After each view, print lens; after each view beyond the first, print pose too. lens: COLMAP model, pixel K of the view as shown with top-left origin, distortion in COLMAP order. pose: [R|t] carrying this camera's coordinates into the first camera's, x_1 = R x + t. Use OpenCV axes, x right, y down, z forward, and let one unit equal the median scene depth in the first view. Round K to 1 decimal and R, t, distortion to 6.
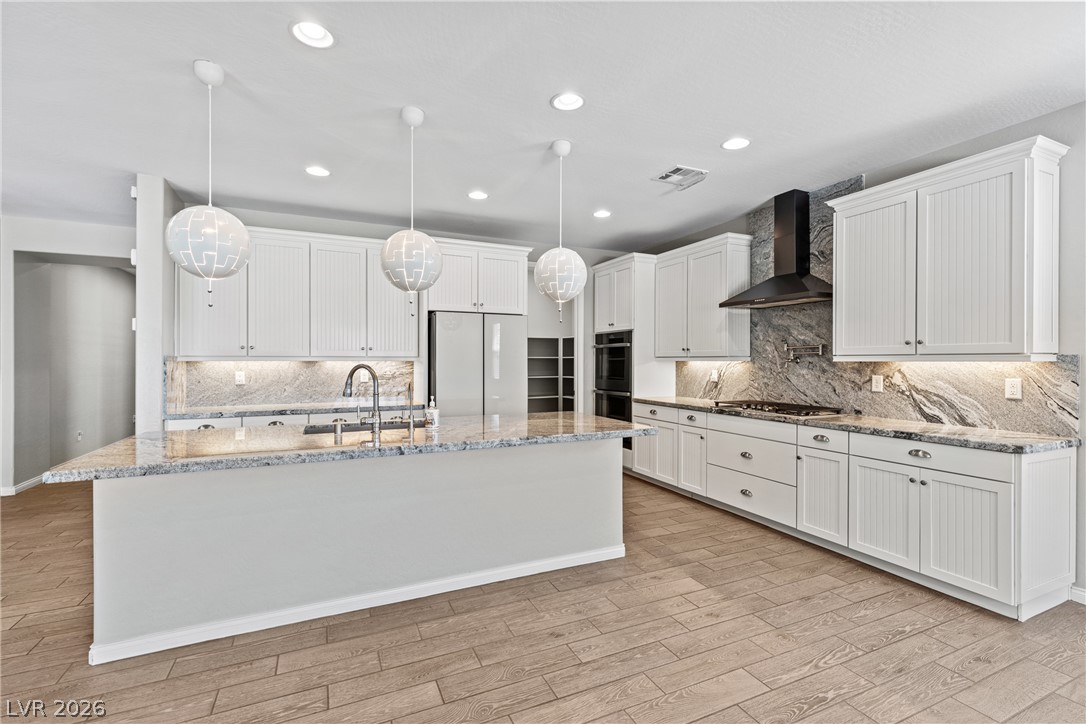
lens RADIAL K [[487.7, 0, 550.5], [0, 487.7, 360.8], [0, 0, 1]] dist [0.009567, -0.000996]
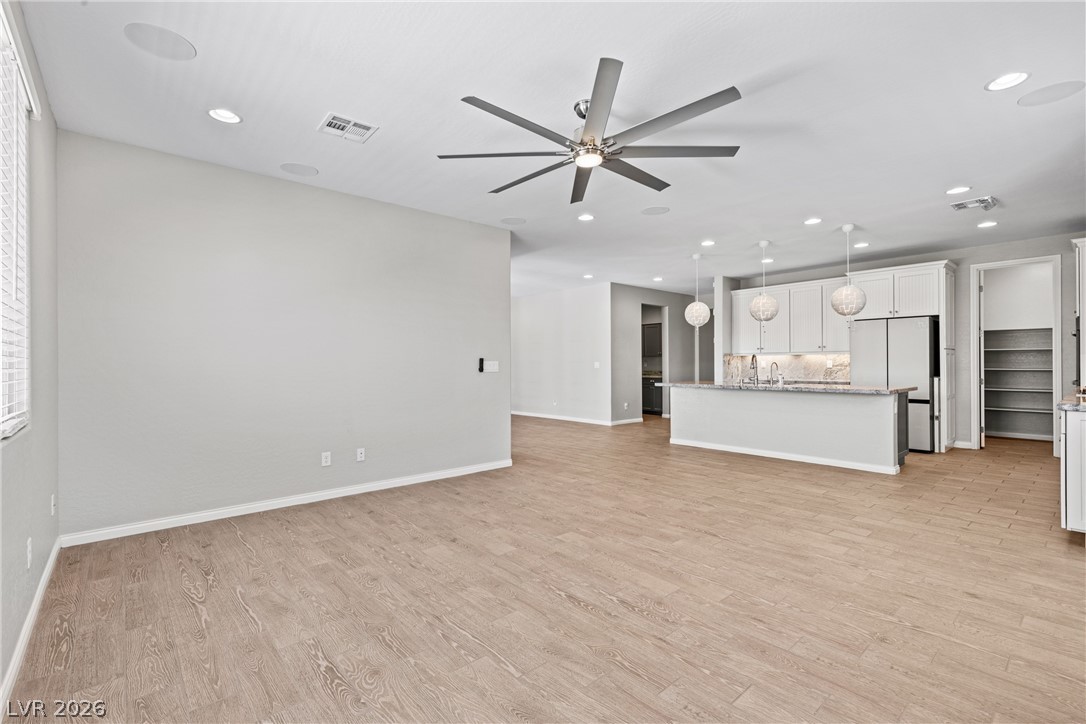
lens RADIAL K [[487.7, 0, 543.3], [0, 487.7, 358.9], [0, 0, 1]] dist [0.009567, -0.000996]
pose [[0.273529, -0.015908, -0.961732, 1.180268], [0.005999, 0.999872, -0.014833, 0.043772], [0.961845, -0.001712, 0.273589, -0.432989]]
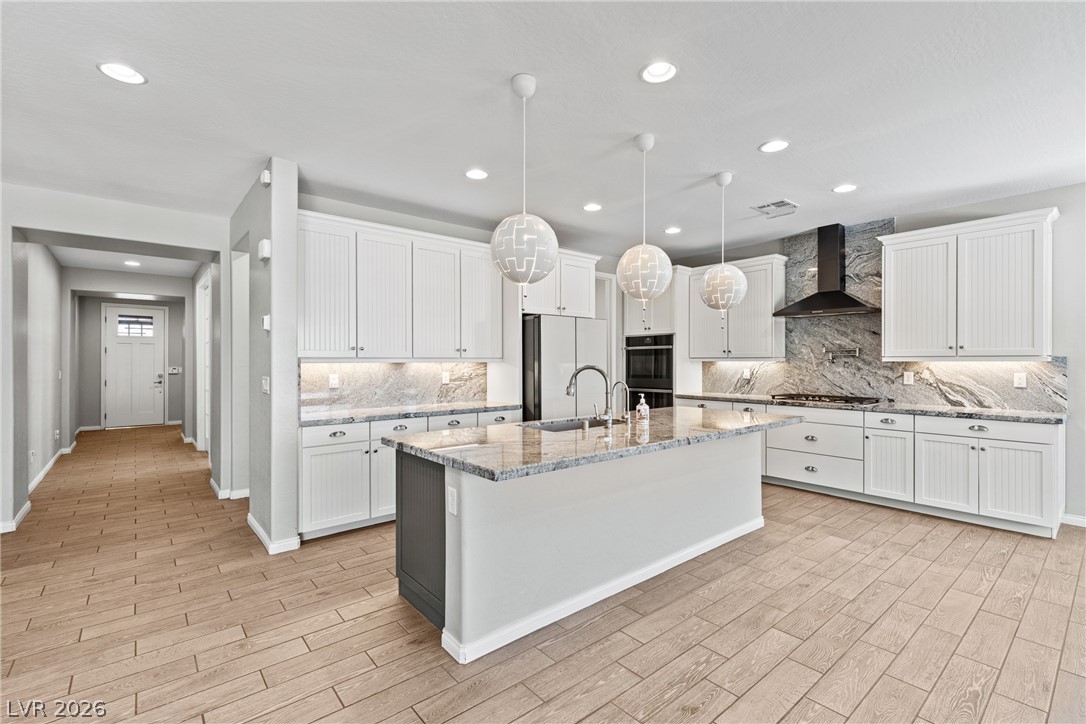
lens RADIAL K [[487.7, 0, 551.7], [0, 487.7, 361.1], [0, 0, 1]] dist [0.009567, -0.000996]
pose [[0.964115, -0.002810, 0.265471, -0.578486], [0.002769, 0.999996, 0.000529, -0.002378], [-0.265472, 0.000225, 0.964119, -0.009702]]
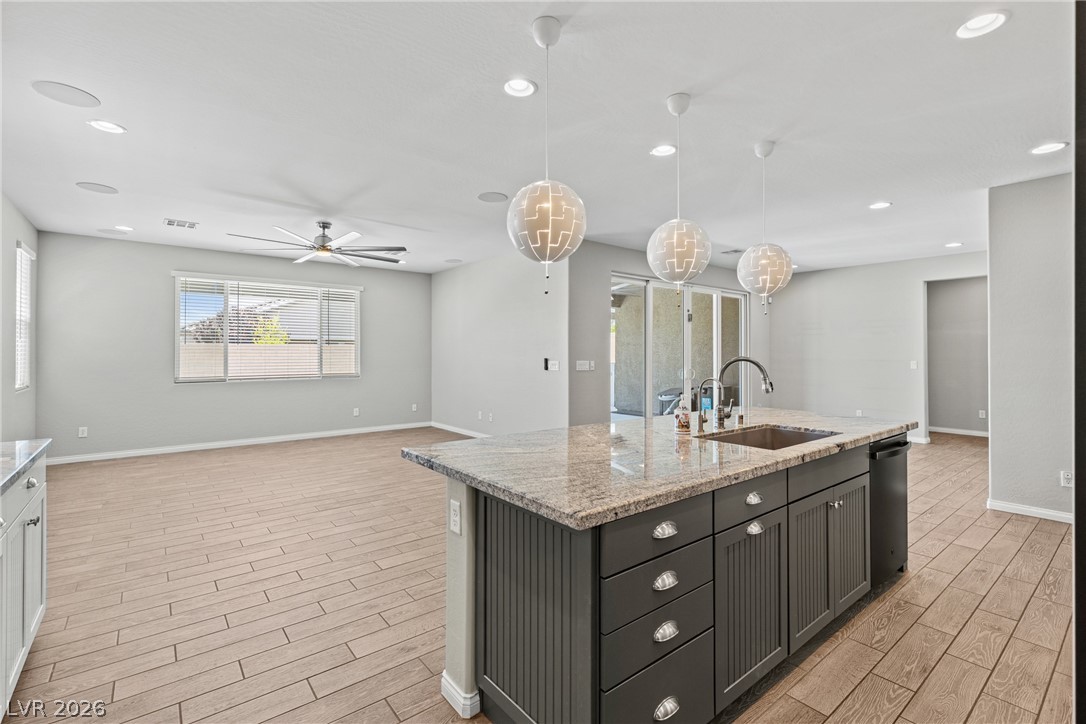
lens RADIAL K [[487.7, 0, 548.8], [0, 487.7, 351.0], [0, 0, 1]] dist [0.009567, -0.000996]
pose [[-0.971035, -0.004134, -0.238902, 0.146538], [-0.003431, 0.999988, -0.003360, -0.000337], [0.238913, -0.002443, -0.971038, 1.396450]]
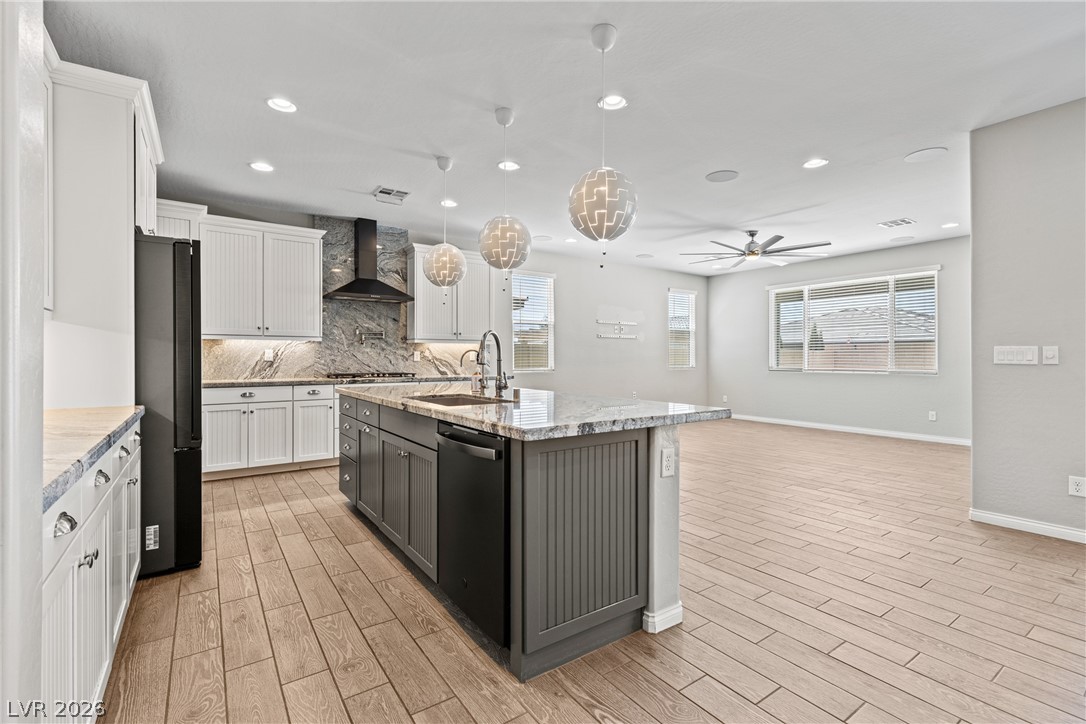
lens RADIAL K [[487.7, 0, 549.6], [0, 487.7, 356.6], [0, 0, 1]] dist [0.009567, -0.000996]
pose [[-0.179930, -0.000534, 0.983679, -1.055652], [-0.000179, 1.000000, 0.000510, 0.045163], [-0.983679, -0.000085, -0.179930, 0.819219]]
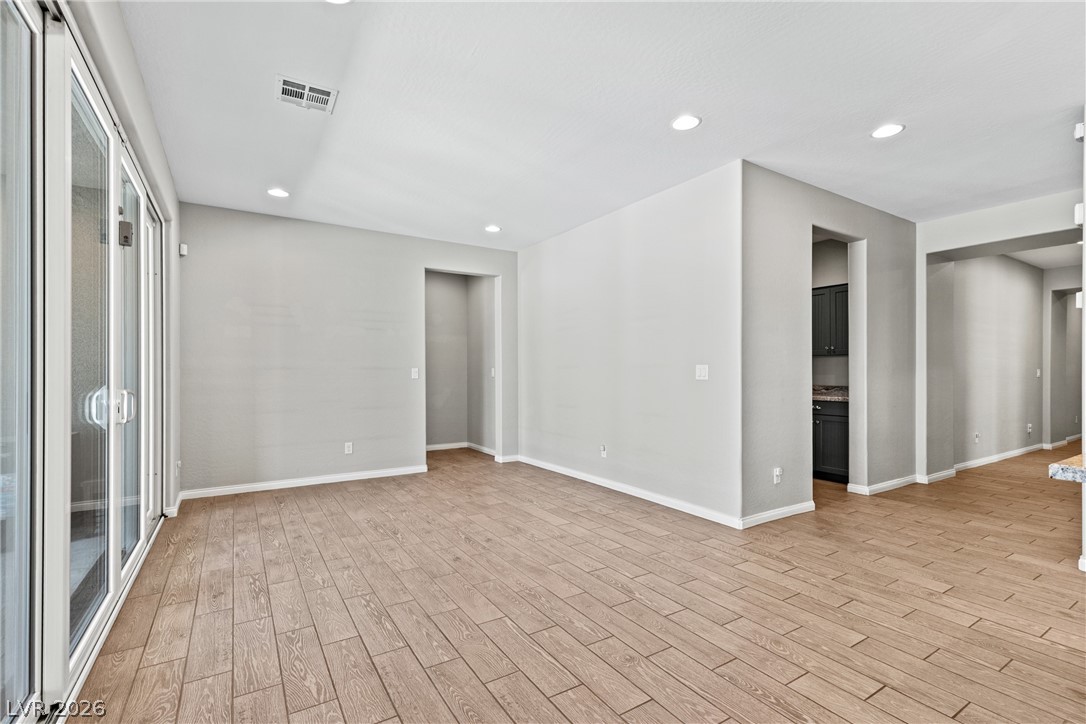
lens RADIAL K [[487.7, 0, 540.0], [0, 487.7, 369.9], [0, 0, 1]] dist [0.009567, -0.000996]
pose [[0.119072, -0.007022, -0.992861, -0.169754], [0.002014, 0.999975, -0.006831, 0.039745], [0.992884, -0.001187, 0.119083, 0.054242]]
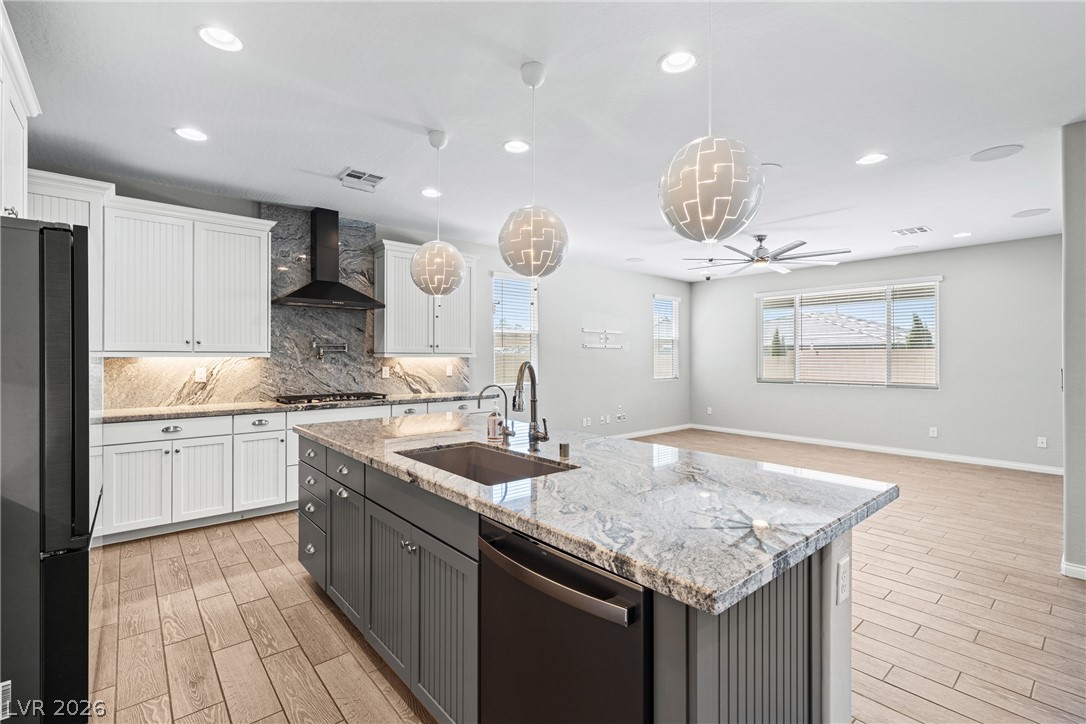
lens RADIAL K [[487.7, 0, 547.1], [0, 487.7, 356.5], [0, 0, 1]] dist [0.009567, -0.000996]
pose [[-0.272404, 0.000542, 0.962183, -0.830525], [-0.001220, 0.999999, -0.000909, -0.000175], [-0.962182, -0.001421, -0.272403, 0.899458]]
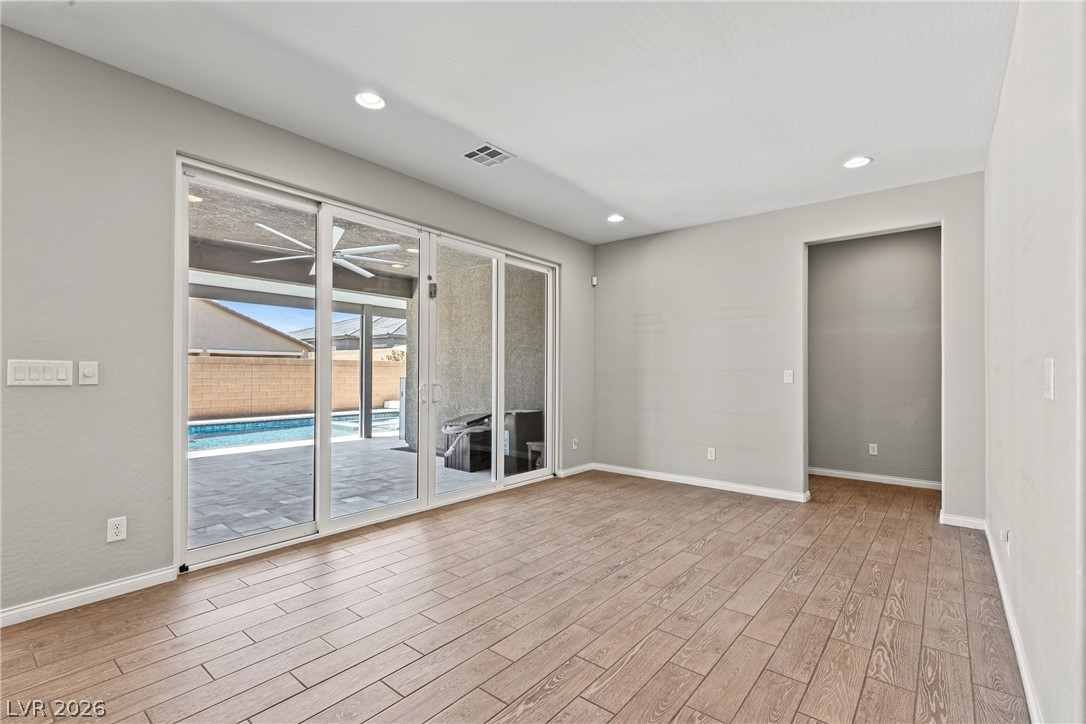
lens RADIAL K [[487.7, 0, 551.5], [0, 487.7, 368.5], [0, 0, 1]] dist [0.009567, -0.000996]
pose [[-0.898589, -0.012626, -0.438609, -0.651115], [-0.008973, 0.999906, -0.010399, 0.038210], [0.438699, -0.005408, -0.898618, 0.693212]]
